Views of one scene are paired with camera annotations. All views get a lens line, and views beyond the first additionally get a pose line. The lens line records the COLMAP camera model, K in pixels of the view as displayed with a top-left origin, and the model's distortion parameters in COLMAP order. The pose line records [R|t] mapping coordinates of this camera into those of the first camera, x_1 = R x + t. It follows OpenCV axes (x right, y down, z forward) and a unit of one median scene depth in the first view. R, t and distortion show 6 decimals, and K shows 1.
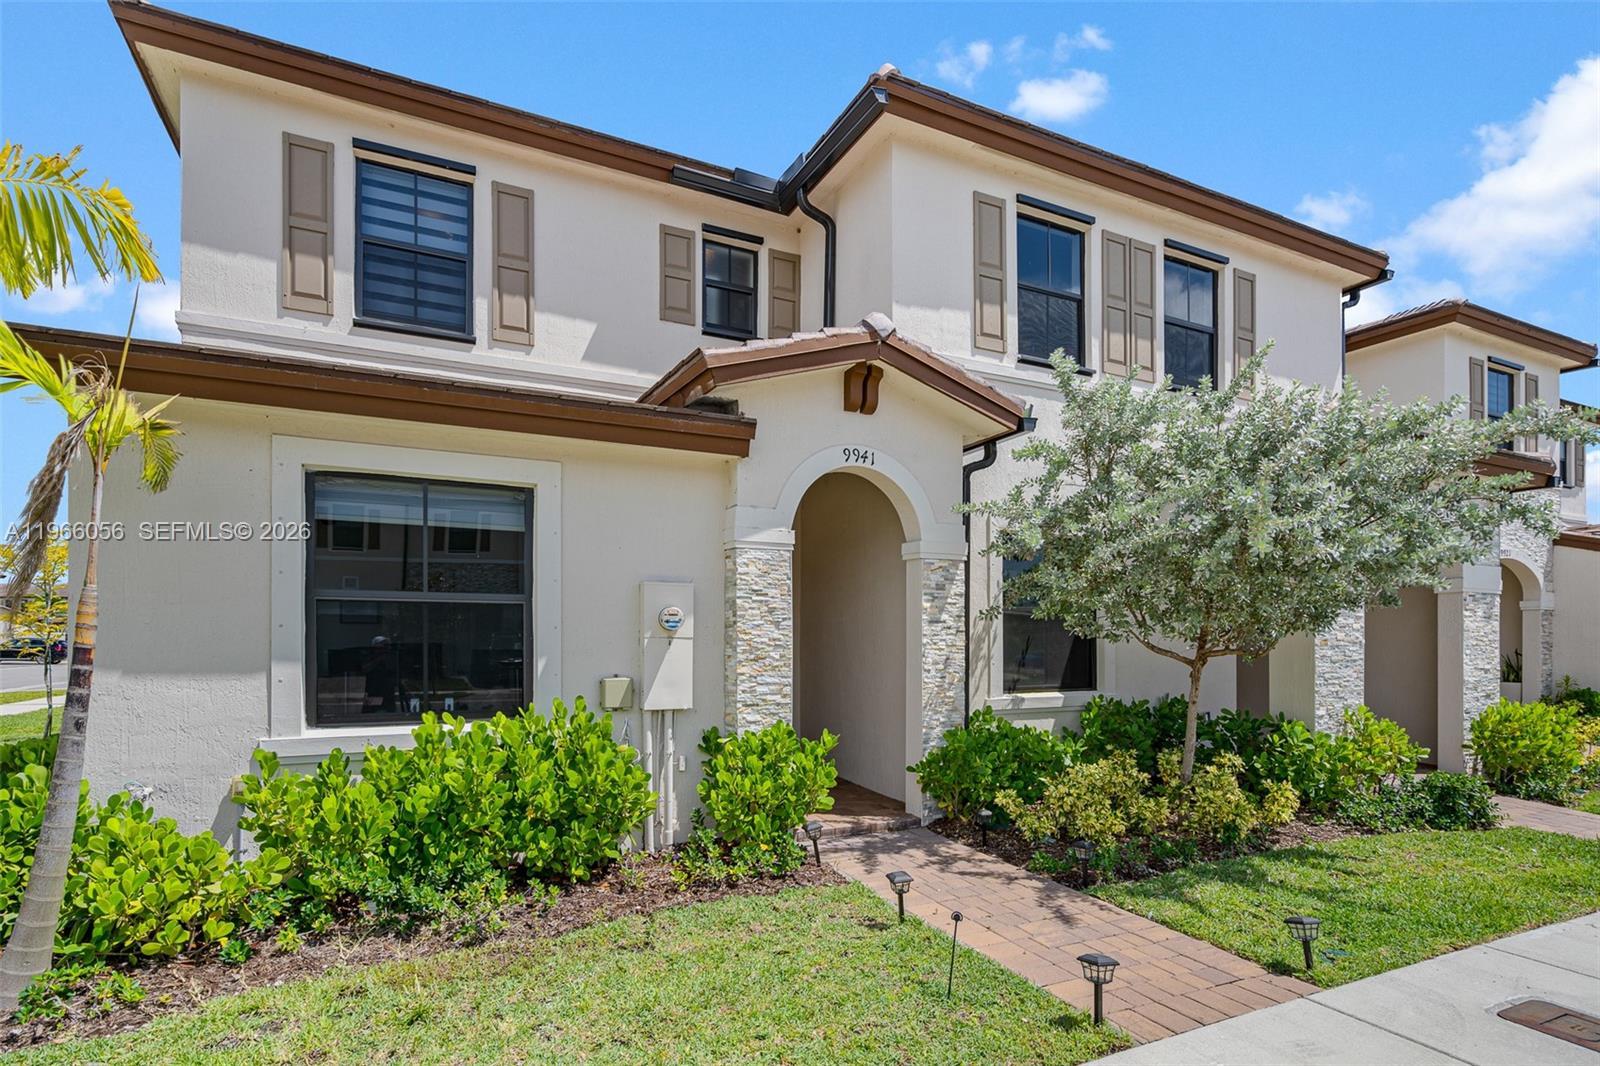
lens RADIAL K [[814.3, 0, 797.3], [0, 814.3, 635.2], [0, 0, 1]] dist [-0.000632, 0.000588]
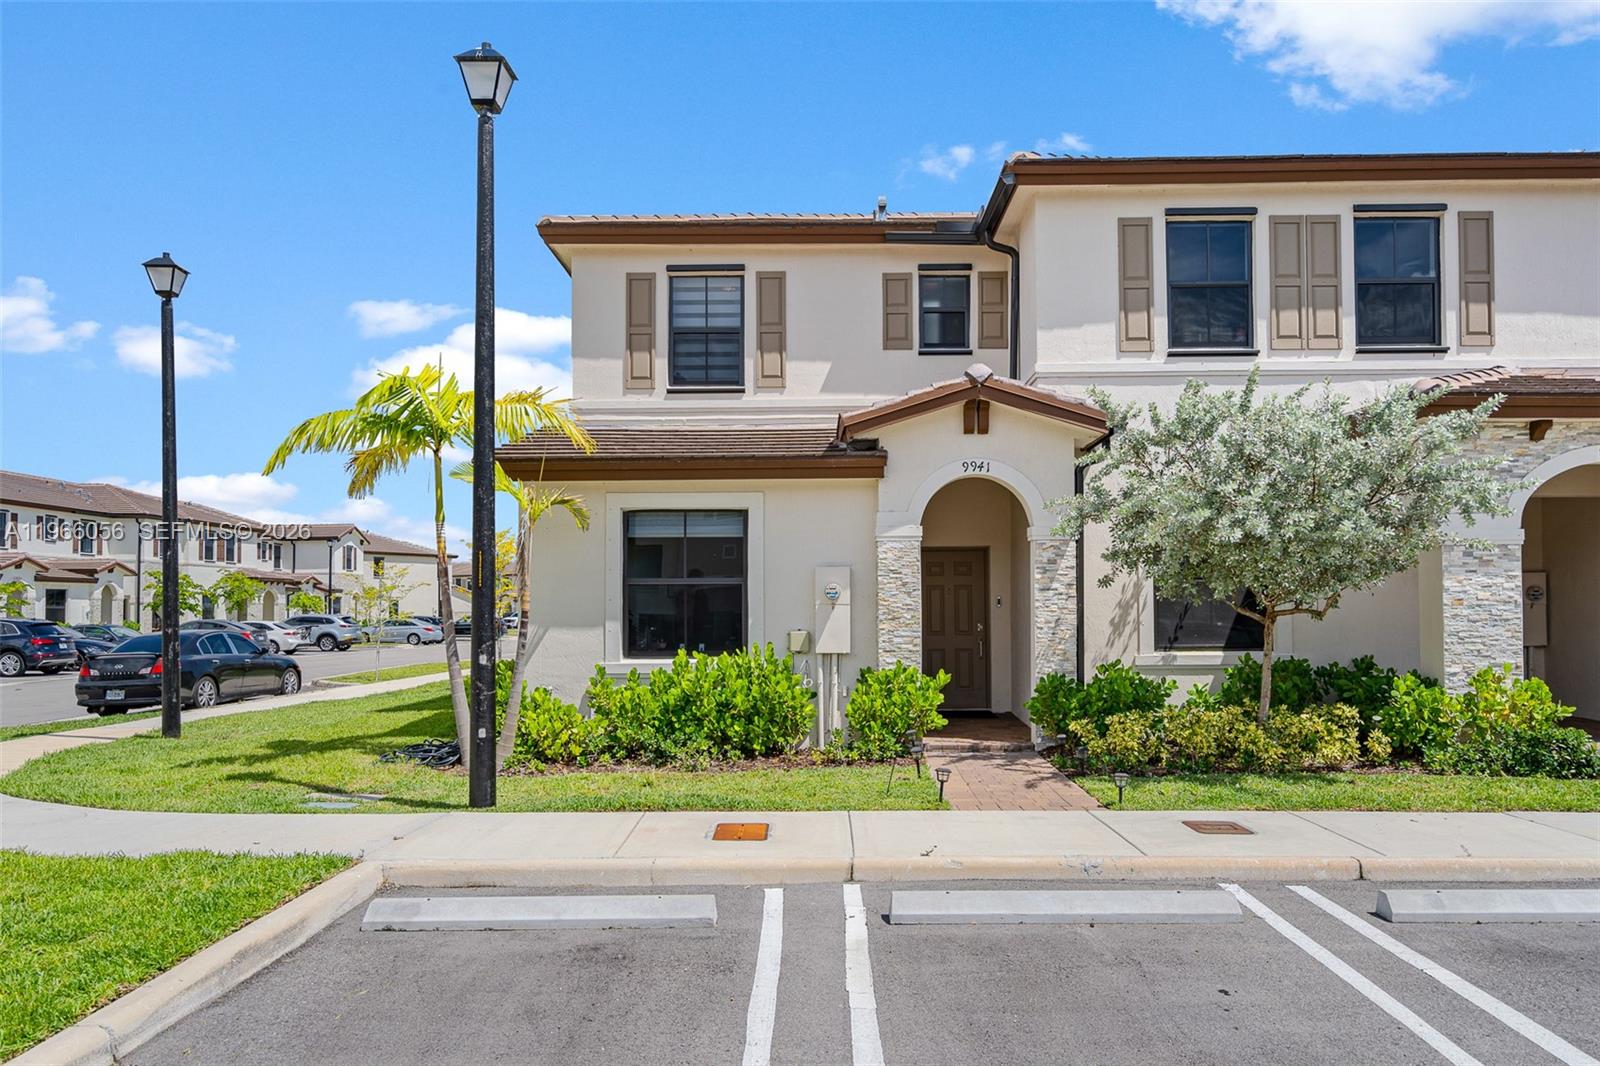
lens RADIAL K [[1135.4, 0, 800.0], [0, 1135.4, 533.0], [0, 0, 1]] dist [0.000527, -0.000415]
pose [[0.890517, -0.040840, -0.453113, 0.688331], [0.010832, 0.997584, -0.068626, 0.013934], [0.454821, 0.056205, 0.888808, -0.815675]]
